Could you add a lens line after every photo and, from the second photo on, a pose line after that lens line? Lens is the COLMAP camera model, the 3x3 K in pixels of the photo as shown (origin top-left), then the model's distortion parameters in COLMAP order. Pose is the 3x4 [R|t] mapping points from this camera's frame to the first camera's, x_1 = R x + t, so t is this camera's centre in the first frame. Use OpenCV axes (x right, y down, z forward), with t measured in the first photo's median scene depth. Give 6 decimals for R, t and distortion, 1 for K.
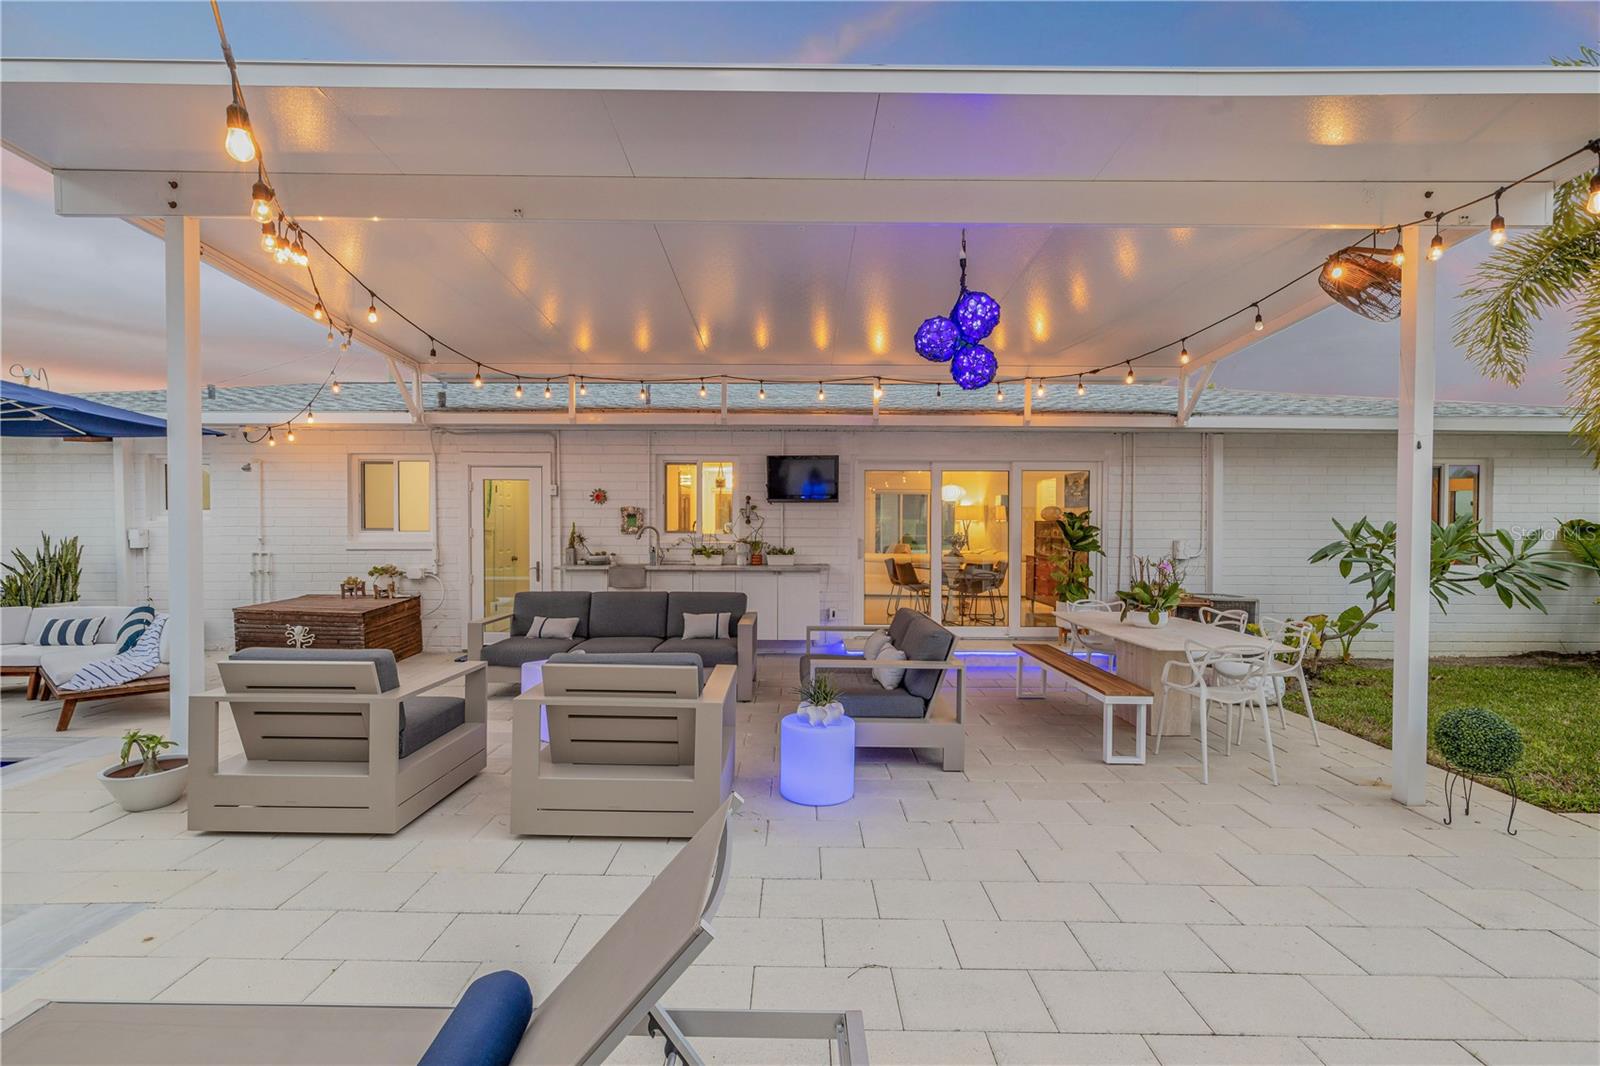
lens RADIAL K [[721.0, 0, 800.0], [0, 721.0, 533.0], [0, 0, 1]] dist [0.003801, -0.000216]
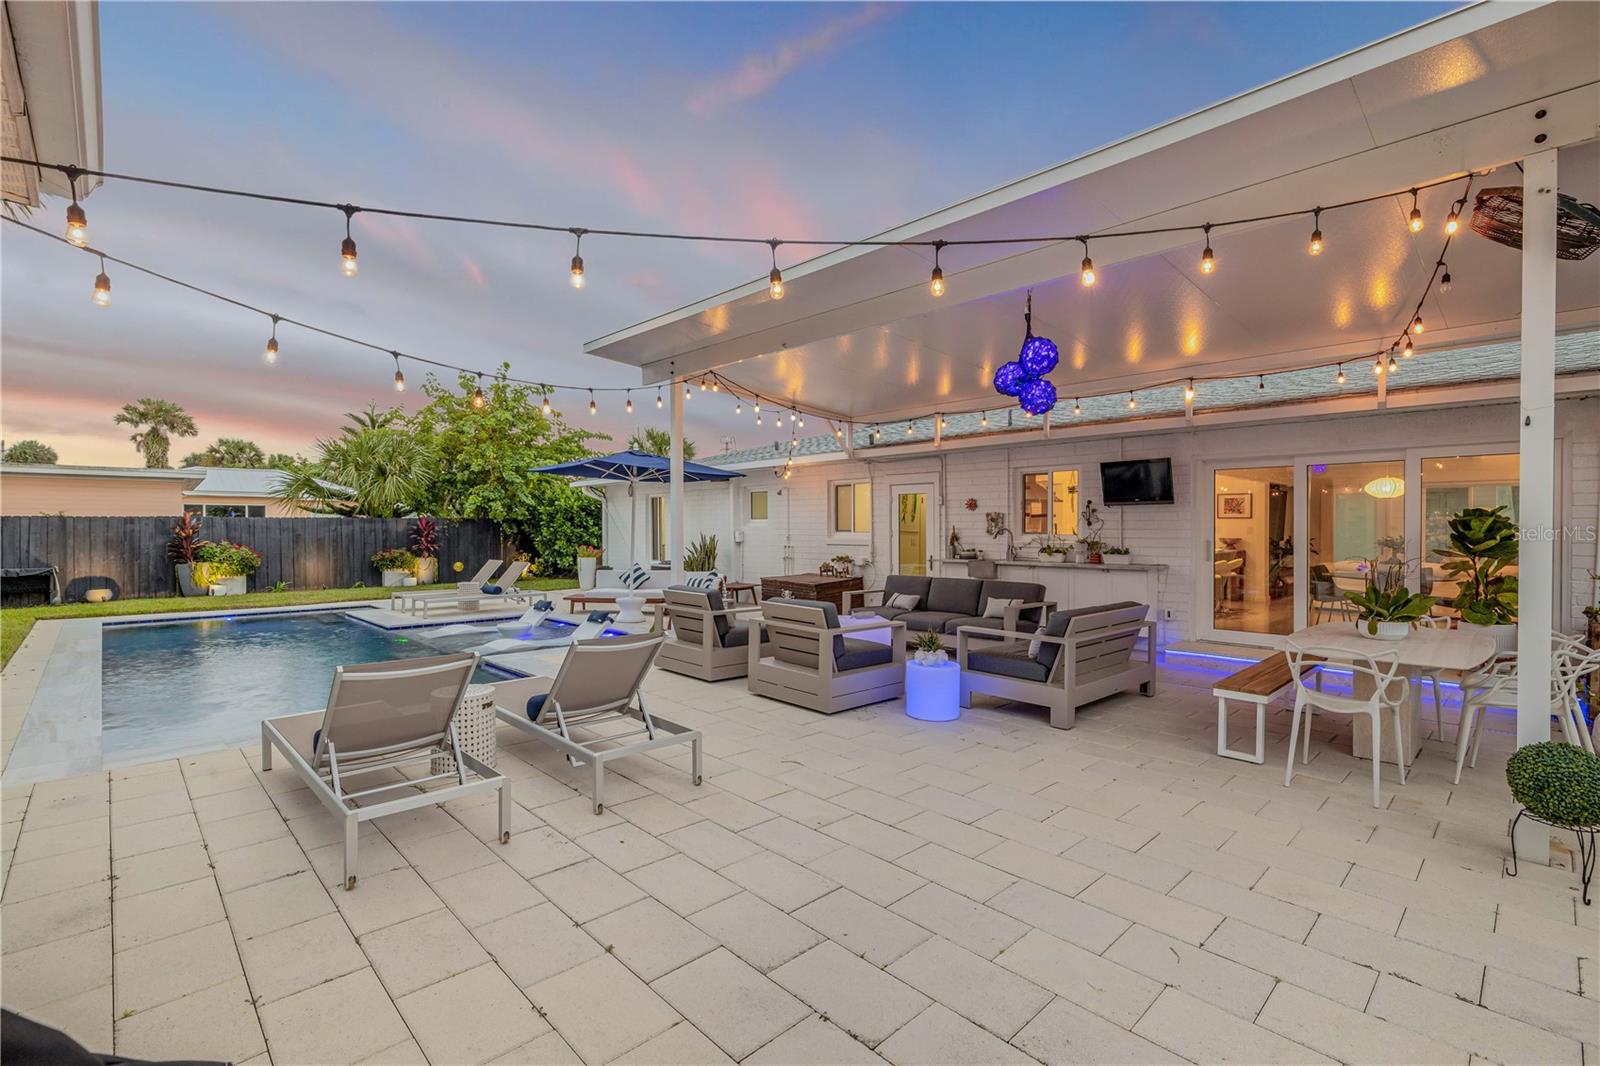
lens RADIAL K [[713.5, 0, 800.0], [0, 713.5, 533.0], [0, 0, 1]] dist [0.004161, 0.000140]
pose [[0.694376, 0.001210, -0.719612, 0.410973], [-0.007093, 0.999962, -0.005163, 0.007468], [0.719578, 0.008689, 0.694358, -0.074774]]
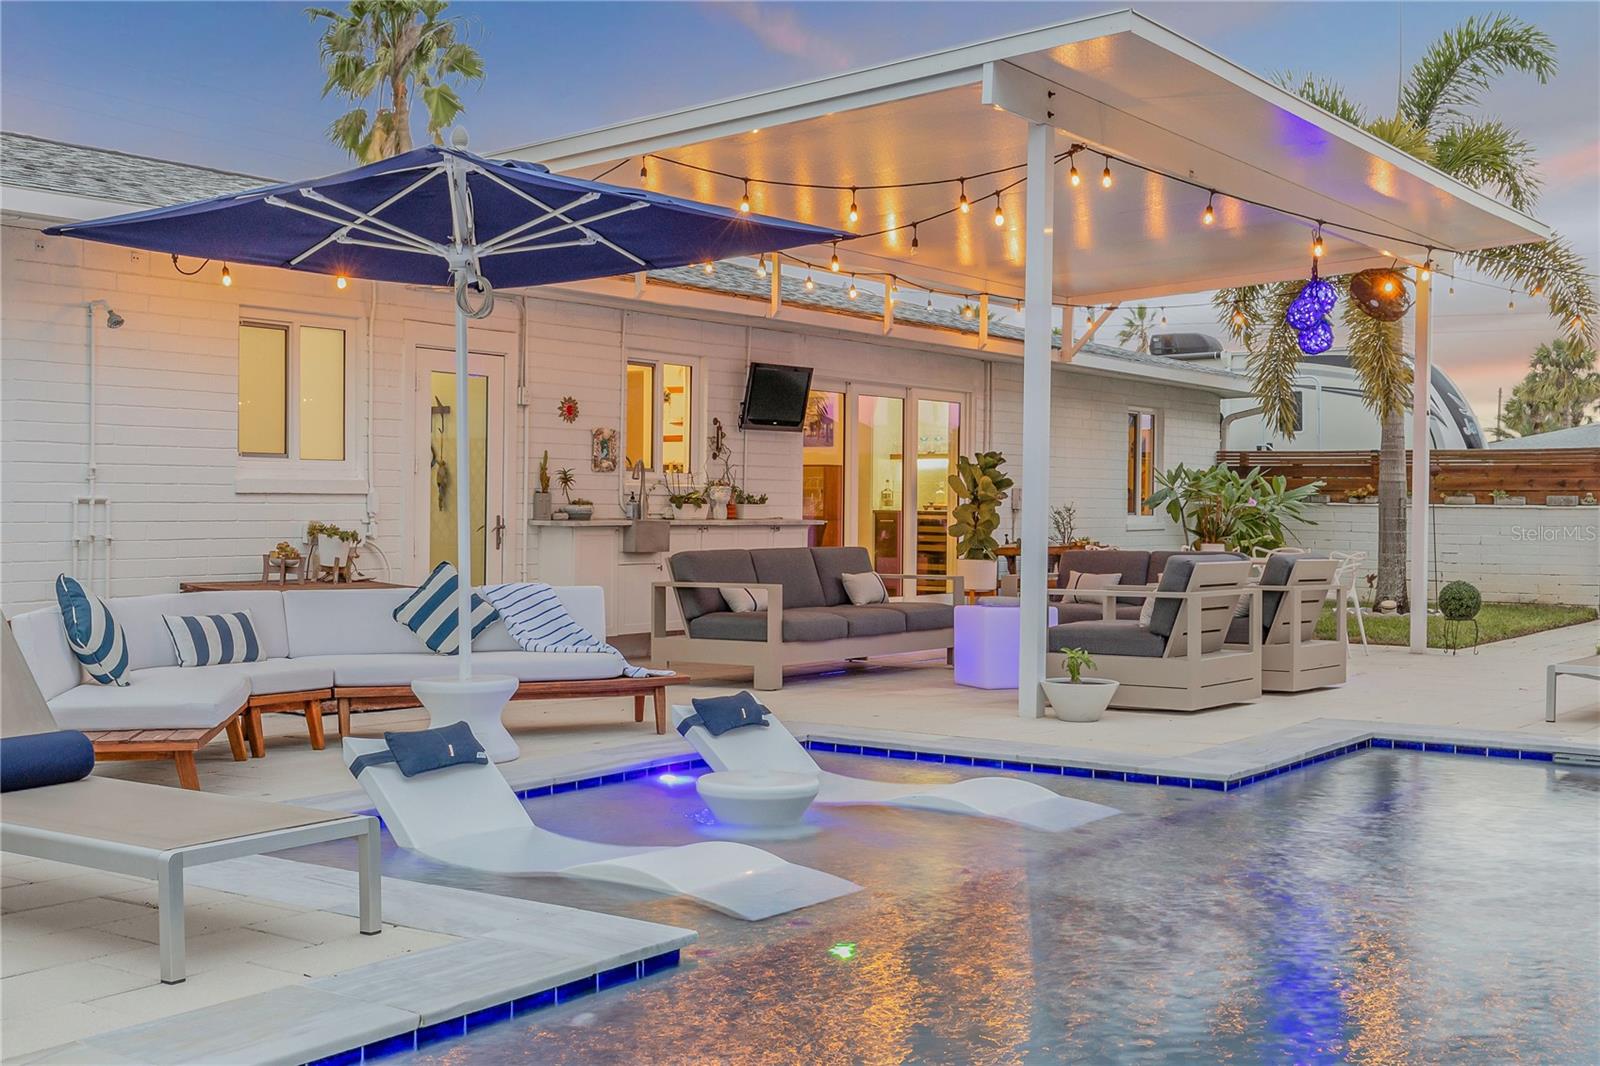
lens RADIAL K [[1879.8, 0, 800.0], [0, 1879.8, 533.0], [0, 0, 1]] dist [0.014626, 0.001940]
pose [[0.576380, -0.011287, 0.817104, -1.503599], [-0.015804, 0.999564, 0.024955, 0.011879], [-0.817029, -0.027297, 0.575950, -0.095093]]
